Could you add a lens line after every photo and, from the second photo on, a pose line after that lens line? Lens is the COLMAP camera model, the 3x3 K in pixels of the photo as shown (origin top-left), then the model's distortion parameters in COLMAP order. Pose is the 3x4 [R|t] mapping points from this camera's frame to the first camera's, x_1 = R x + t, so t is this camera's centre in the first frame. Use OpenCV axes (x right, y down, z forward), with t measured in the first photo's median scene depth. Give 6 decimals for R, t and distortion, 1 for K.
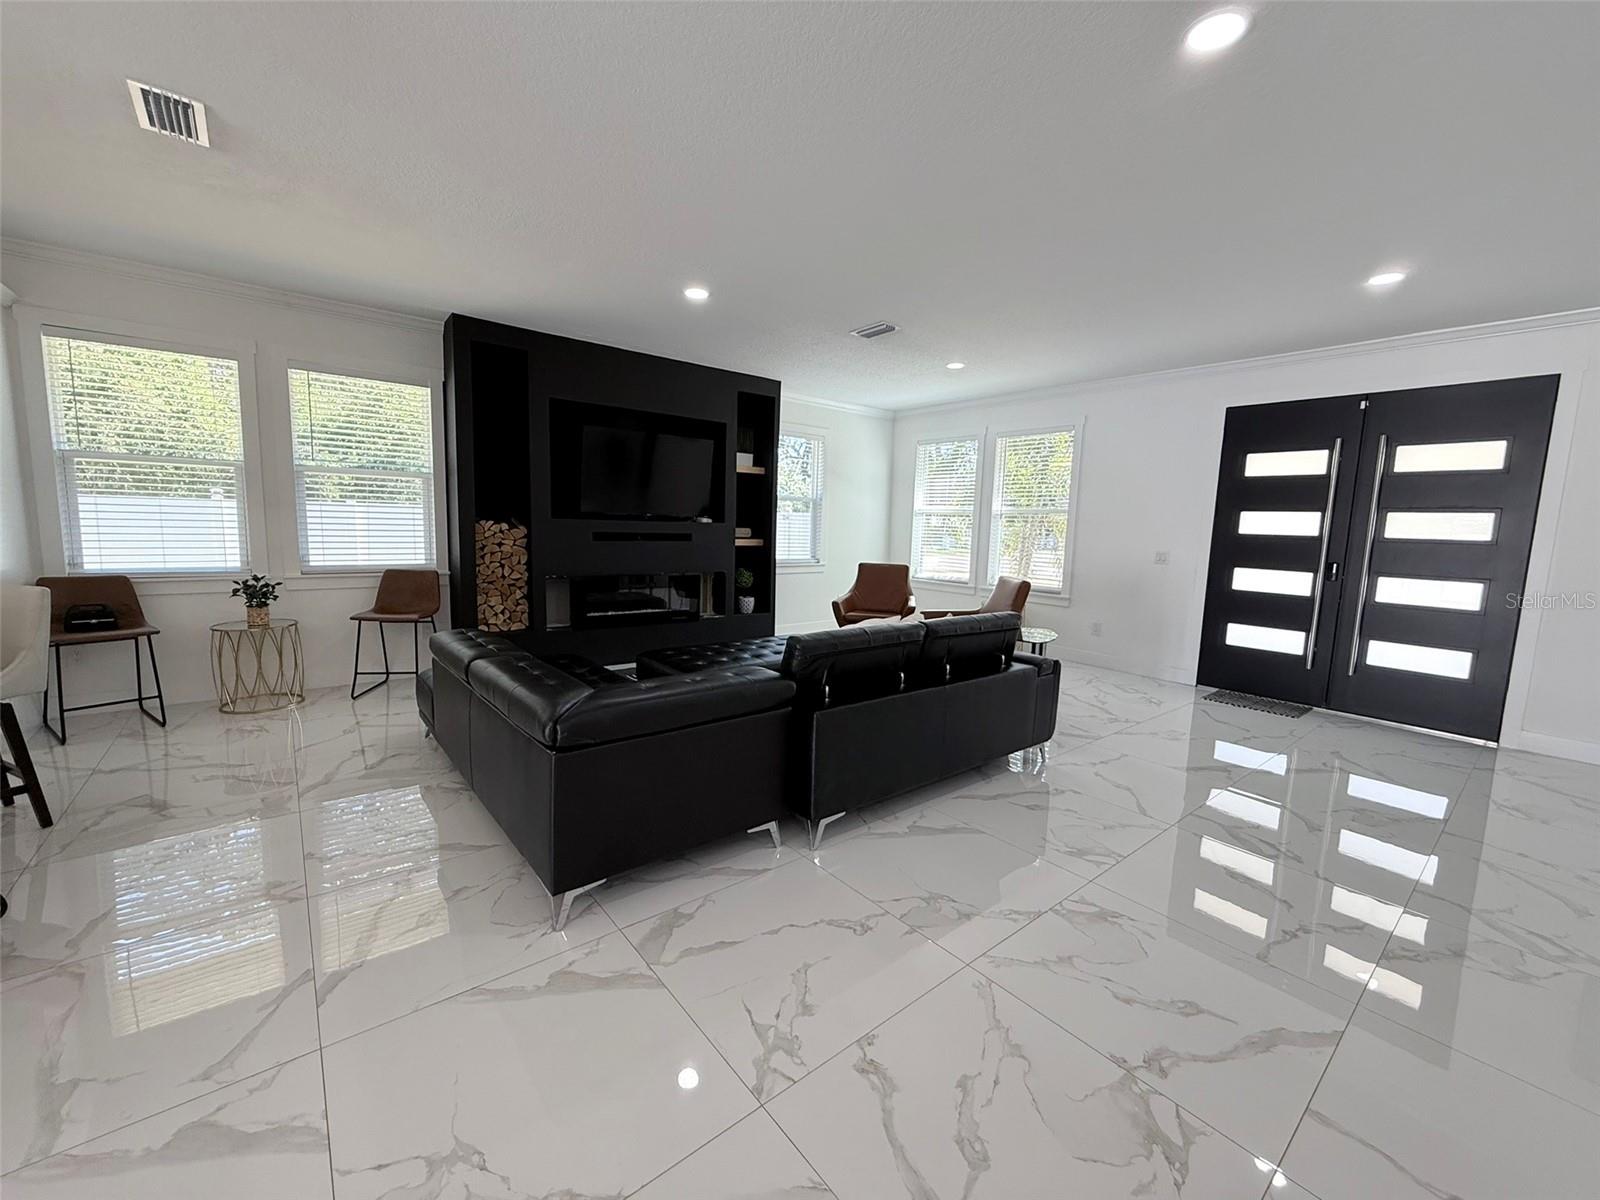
lens RADIAL K [[637.3, 0, 792.6], [0, 637.3, 597.9], [0, 0, 1]] dist [-0.000861, 0.000696]
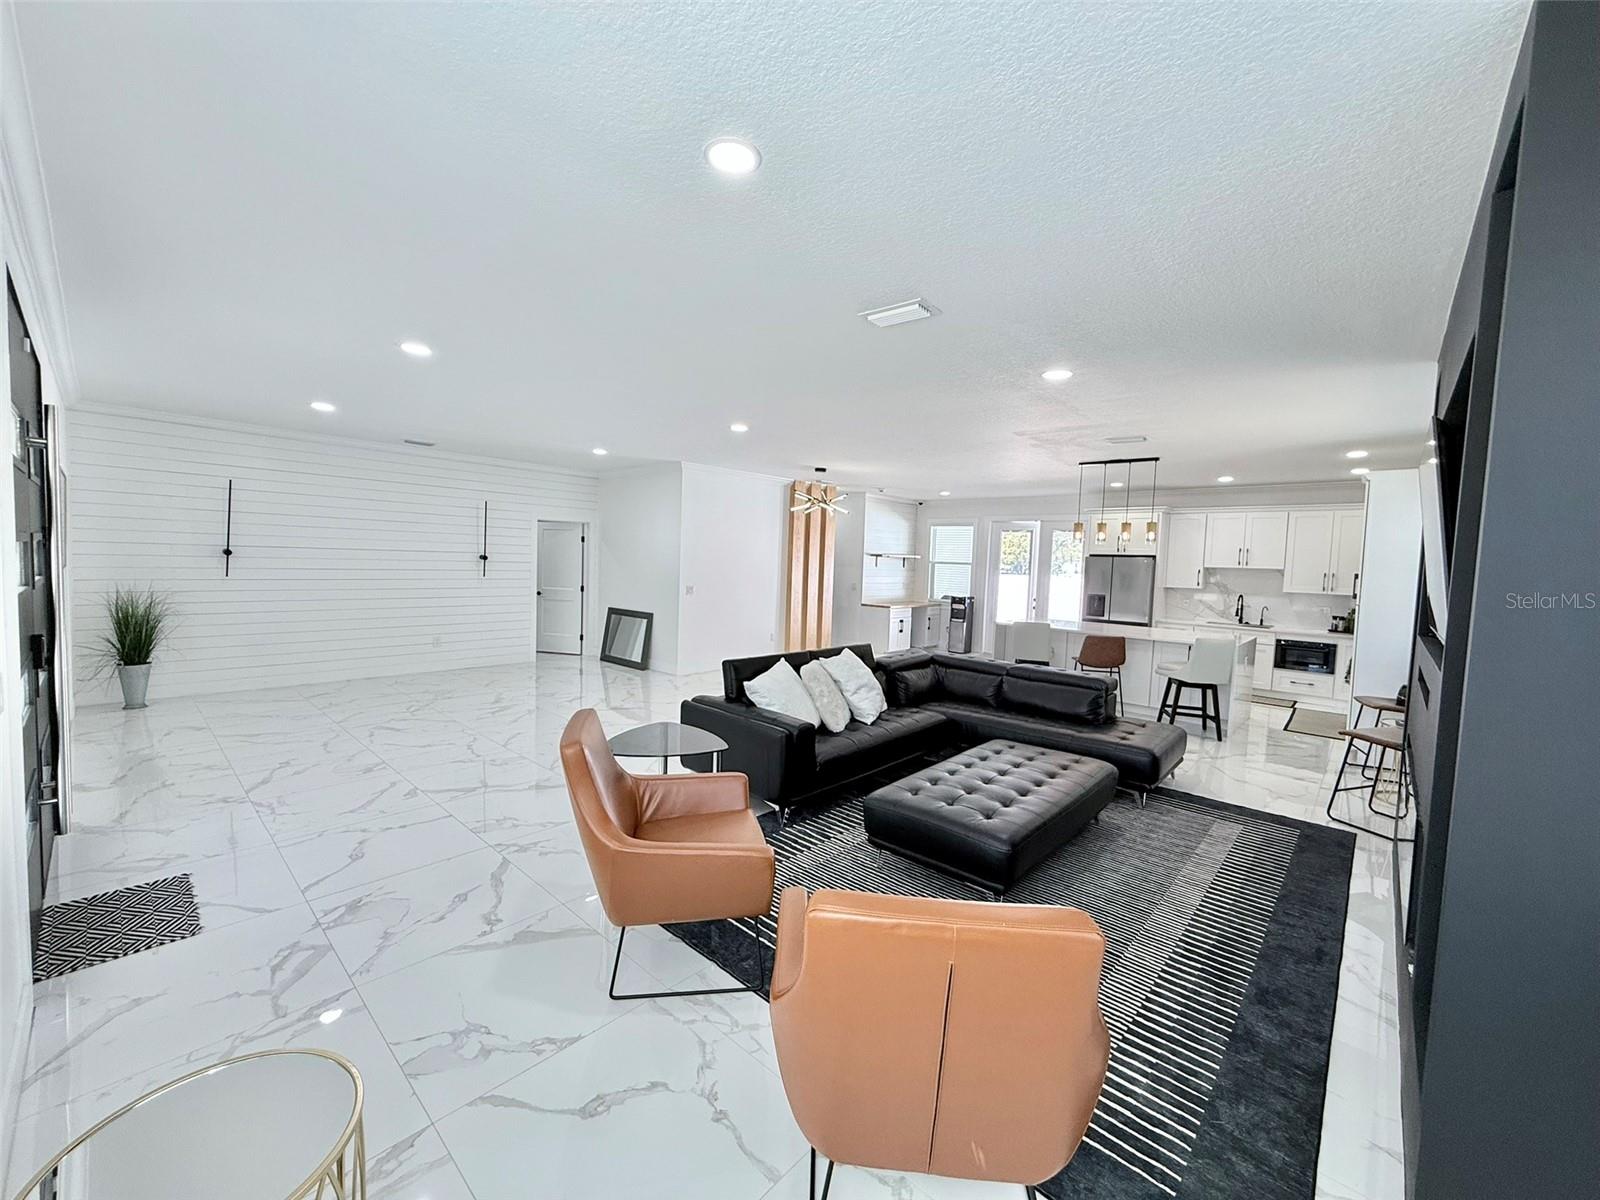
lens RADIAL K [[637.3, 0, 792.6], [0, 637.3, 597.9], [0, 0, 1]] dist [-0.000861, 0.000696]
pose [[-0.987738, -0.055480, -0.145931, 0.310659], [-0.080914, 0.981311, 0.174591, -0.240115], [0.133518, 0.184258, -0.973767, 1.657733]]
